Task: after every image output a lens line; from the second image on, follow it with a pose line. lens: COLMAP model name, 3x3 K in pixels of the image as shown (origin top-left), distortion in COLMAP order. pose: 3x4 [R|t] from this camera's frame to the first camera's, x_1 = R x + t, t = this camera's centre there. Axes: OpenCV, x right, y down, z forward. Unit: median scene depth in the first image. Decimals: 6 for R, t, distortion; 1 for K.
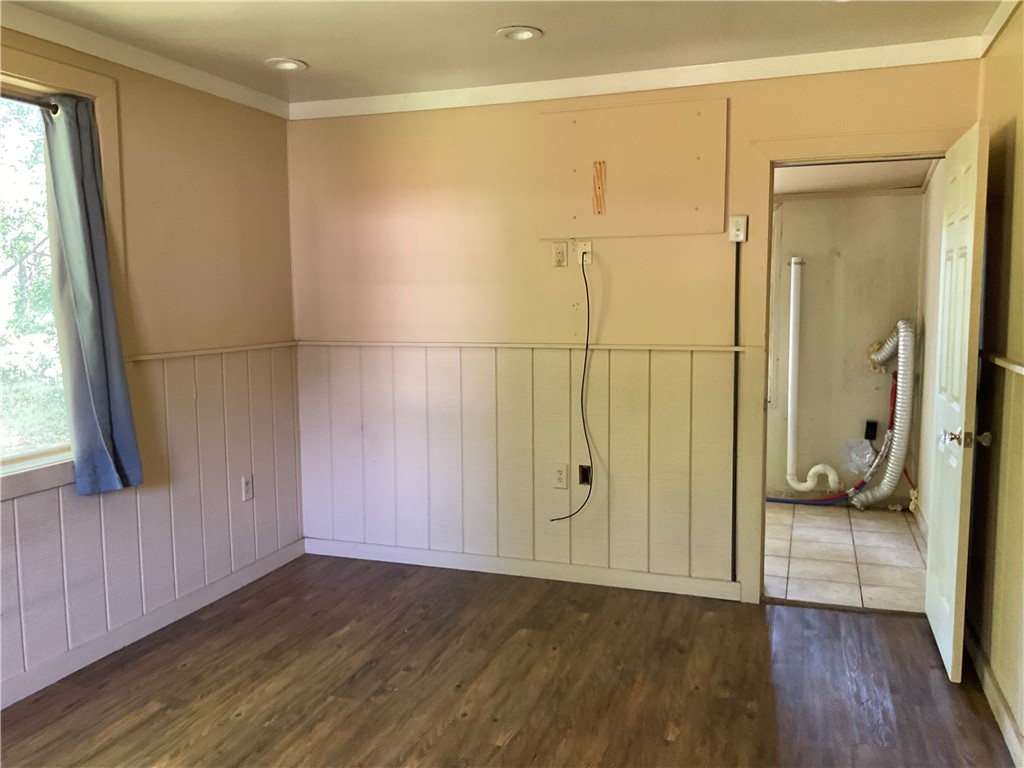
lens RADIAL K [[852.2, 0, 512.9], [0, 852.2, 384.9], [0, 0, 1]] dist [0.070578, -0.123810]
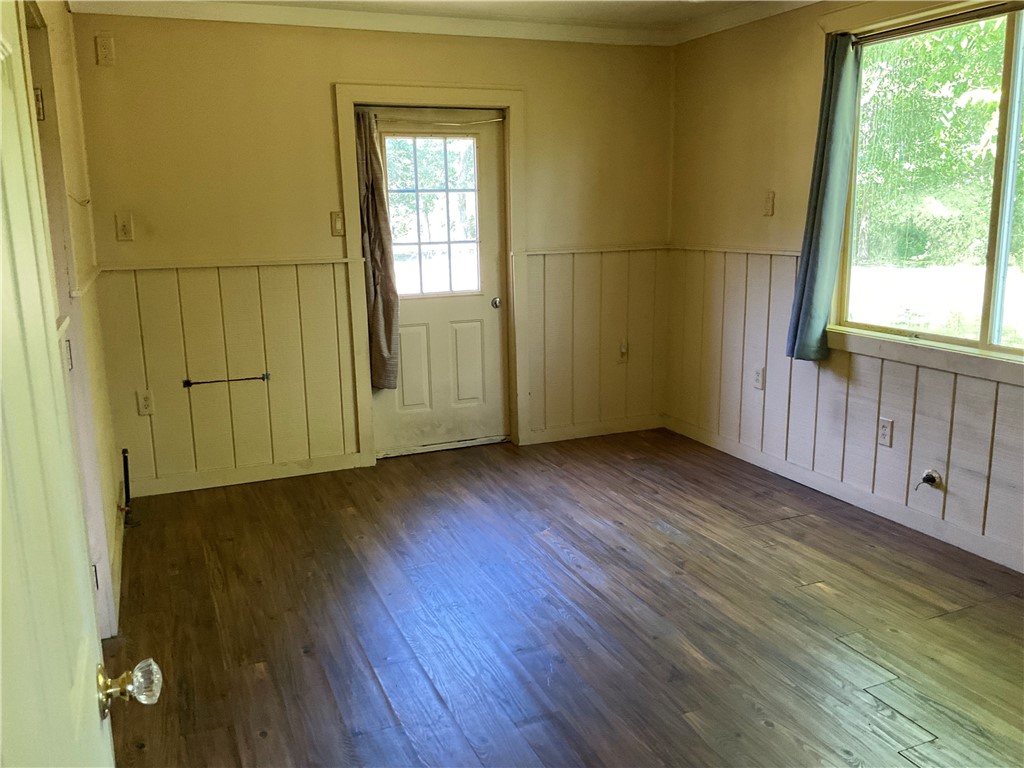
lens RADIAL K [[852.2, 0, 512.7], [0, 852.2, 382.8], [0, 0, 1]] dist [0.070578, -0.123810]
pose [[-0.738494, 0.167686, -0.653076, 0.654879], [-0.039116, 0.956296, 0.289773, -0.179570], [0.673125, 0.239541, -0.699659, 1.409678]]
